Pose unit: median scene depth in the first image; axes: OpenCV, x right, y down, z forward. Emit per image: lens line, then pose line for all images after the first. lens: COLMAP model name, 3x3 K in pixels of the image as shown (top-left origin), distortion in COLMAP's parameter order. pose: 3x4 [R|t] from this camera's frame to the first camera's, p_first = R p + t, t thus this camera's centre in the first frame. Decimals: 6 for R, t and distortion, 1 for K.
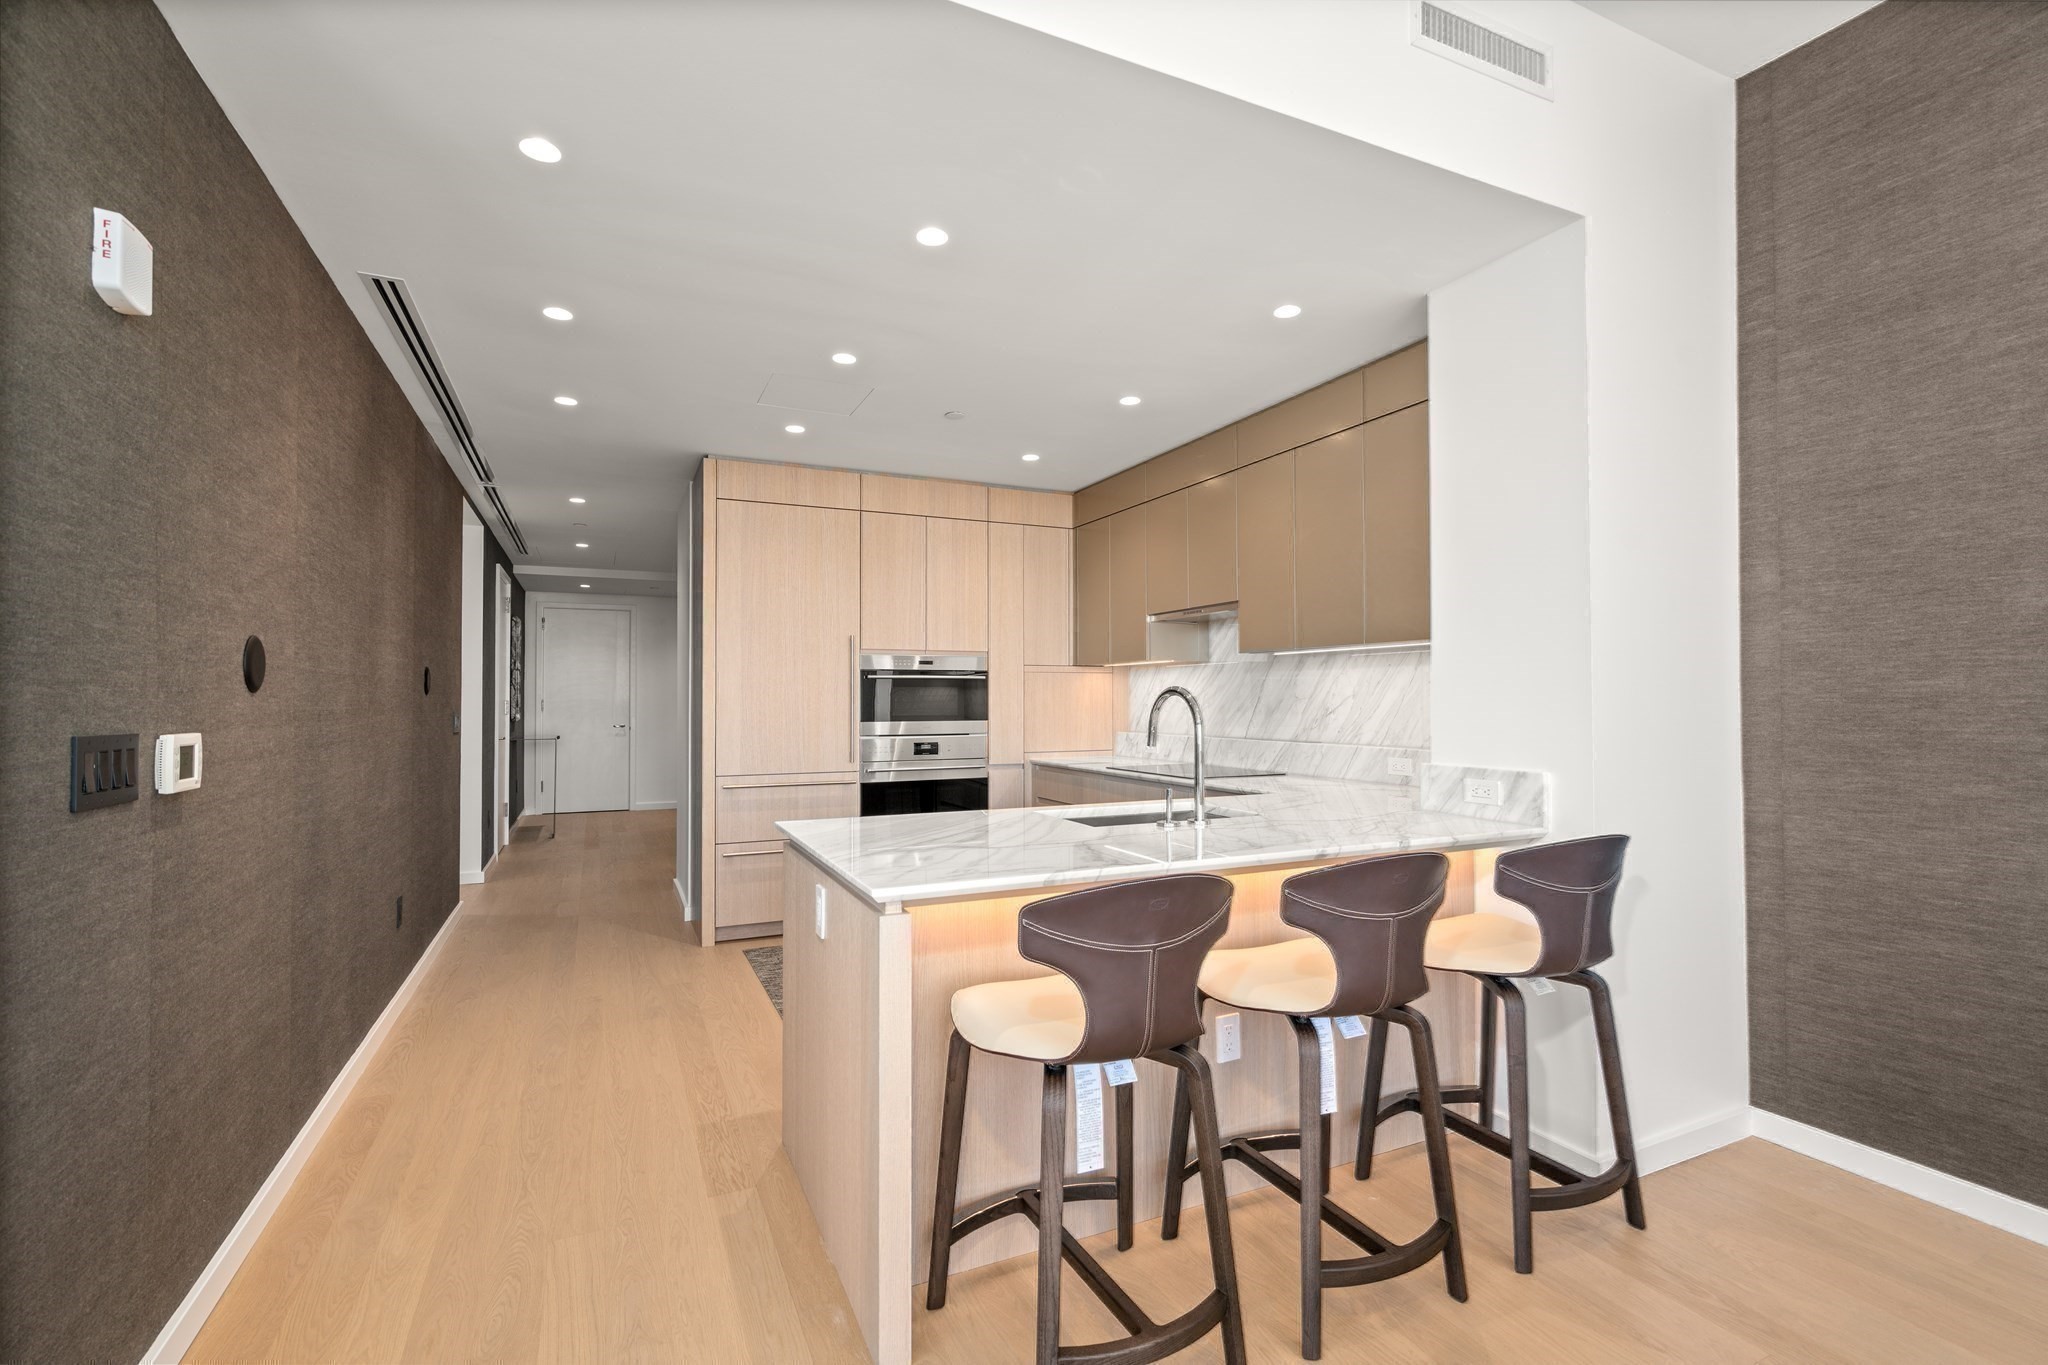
lens RADIAL K [[932.4, 0, 1027.7], [0, 932.4, 677.1], [0, 0, 1]] dist [-0.005237, 0.000317]
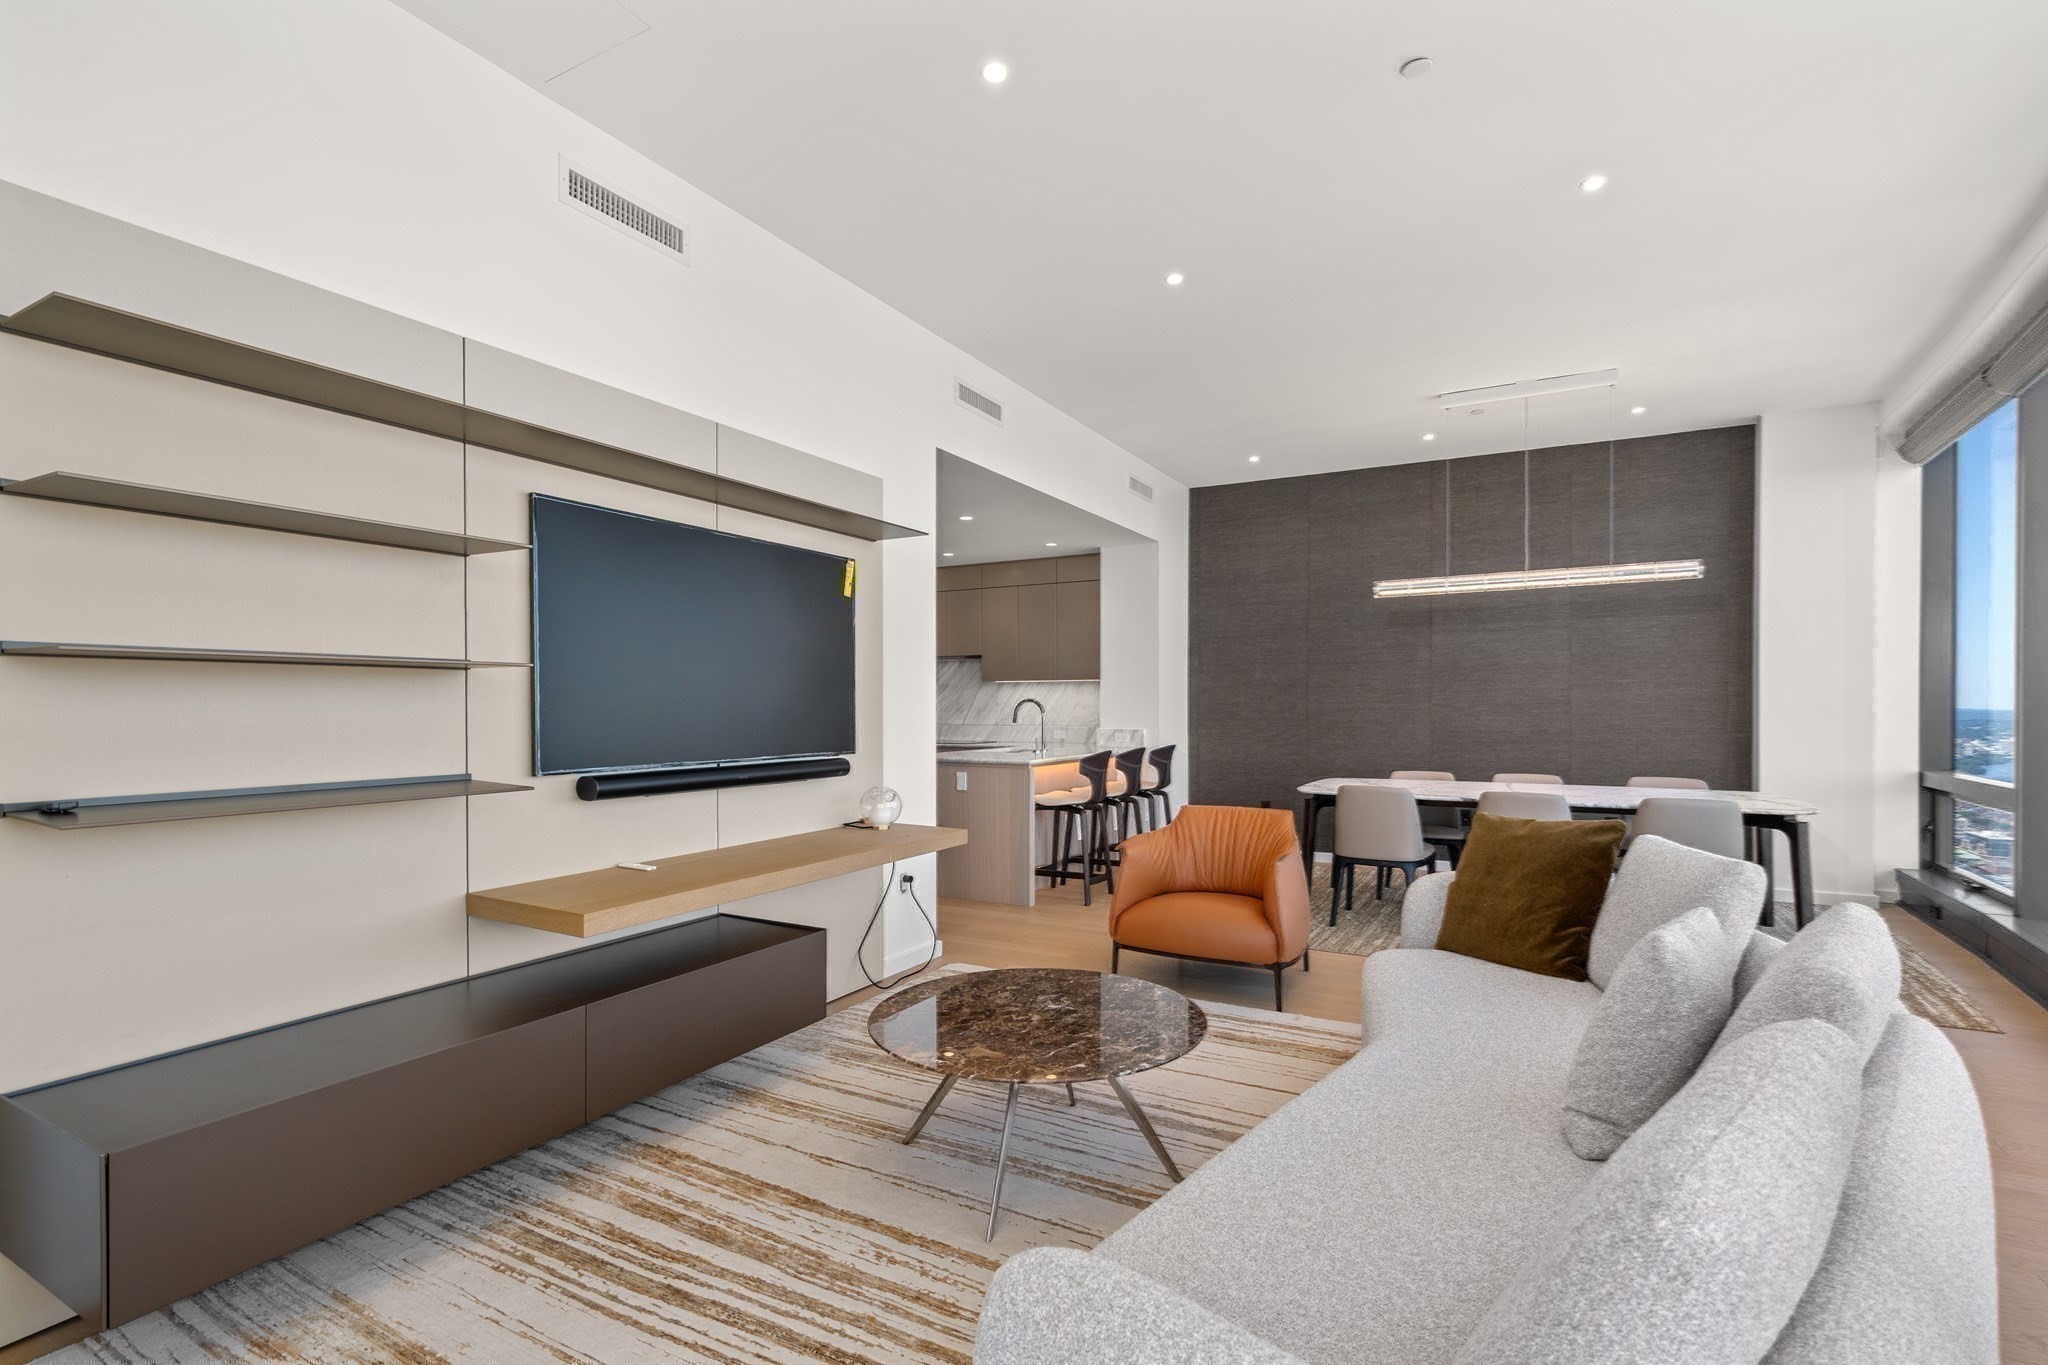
lens RADIAL K [[932.4, 0, 1029.8], [0, 932.4, 695.9], [0, 0, 1]] dist [-0.005237, 0.000317]
pose [[0.809250, -0.002312, 0.587459, -1.319354], [-0.000824, 0.999987, 0.005072, -0.007074], [-0.587463, -0.004588, 0.809238, -1.039603]]
